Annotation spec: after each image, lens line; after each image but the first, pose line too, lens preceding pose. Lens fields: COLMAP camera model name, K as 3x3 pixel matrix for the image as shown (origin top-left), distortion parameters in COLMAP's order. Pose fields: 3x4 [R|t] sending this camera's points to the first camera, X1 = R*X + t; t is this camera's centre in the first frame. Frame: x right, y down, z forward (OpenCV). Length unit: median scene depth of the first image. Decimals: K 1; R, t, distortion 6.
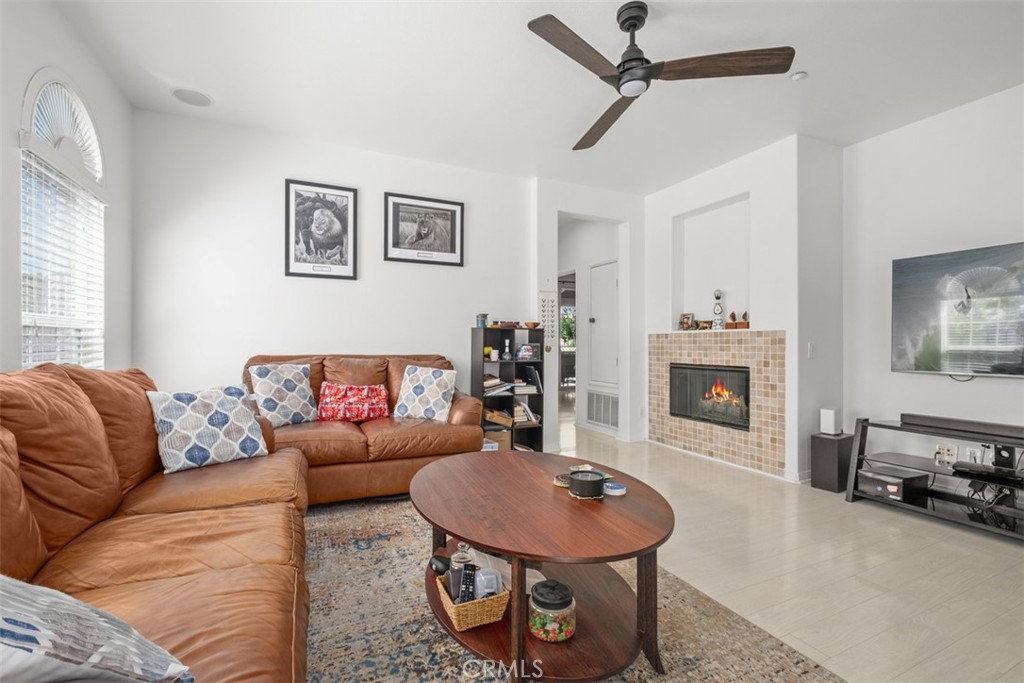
lens RADIAL K [[444.7, 0, 509.7], [0, 444.7, 344.4], [0, 0, 1]] dist [-0.010369, 0.001117]
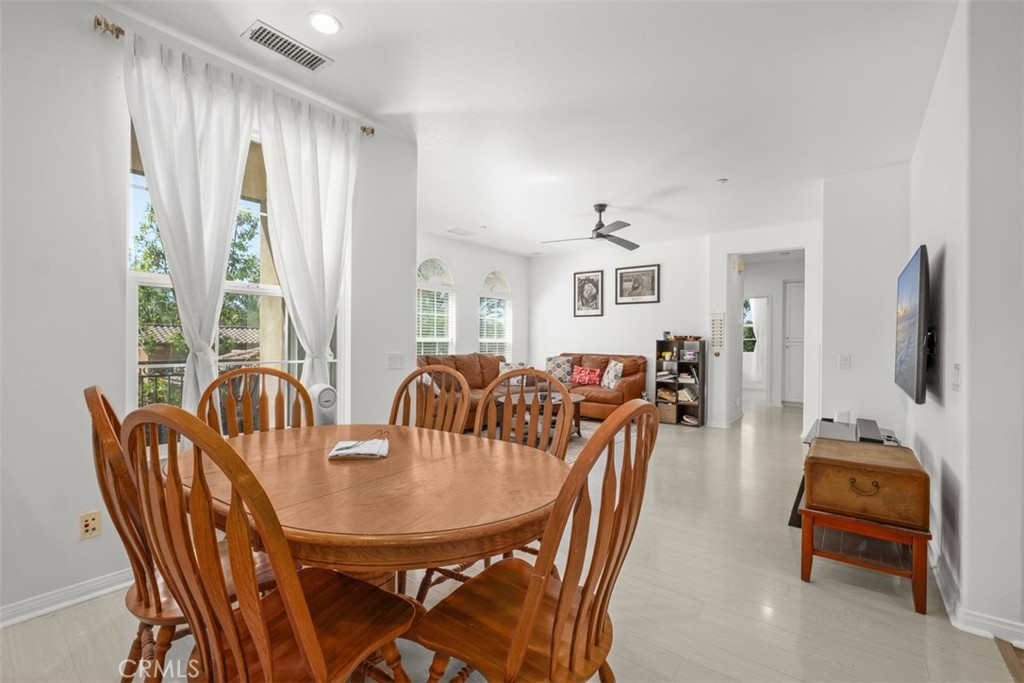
lens RADIAL K [[444.7, 0, 508.5], [0, 444.7, 343.7], [0, 0, 1]] dist [-0.010369, 0.001117]
pose [[0.462163, 0.008093, -0.886758, 1.227790], [-0.011186, 0.999932, 0.003296, -0.024530], [0.886724, 0.008396, 0.462222, -0.286296]]
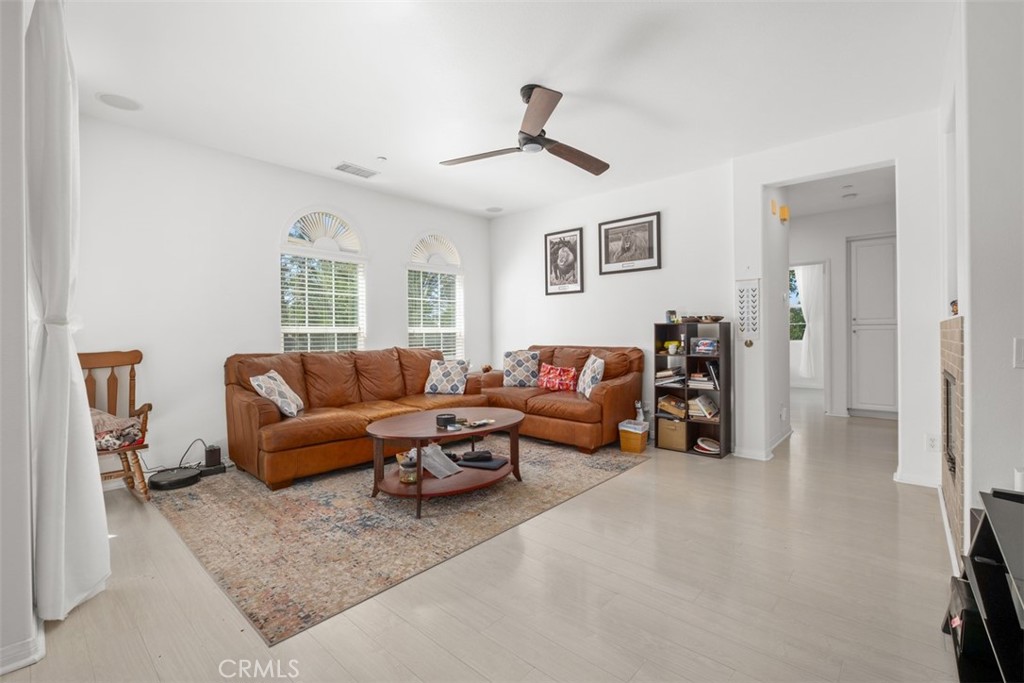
lens RADIAL K [[444.7, 0, 513.2], [0, 444.7, 336.4], [0, 0, 1]] dist [-0.010369, 0.001117]
pose [[0.402437, -0.001825, -0.915446, 0.855084], [0.007153, 0.999974, 0.001151, -0.010132], [0.915420, -0.007011, 0.402440, 0.239085]]
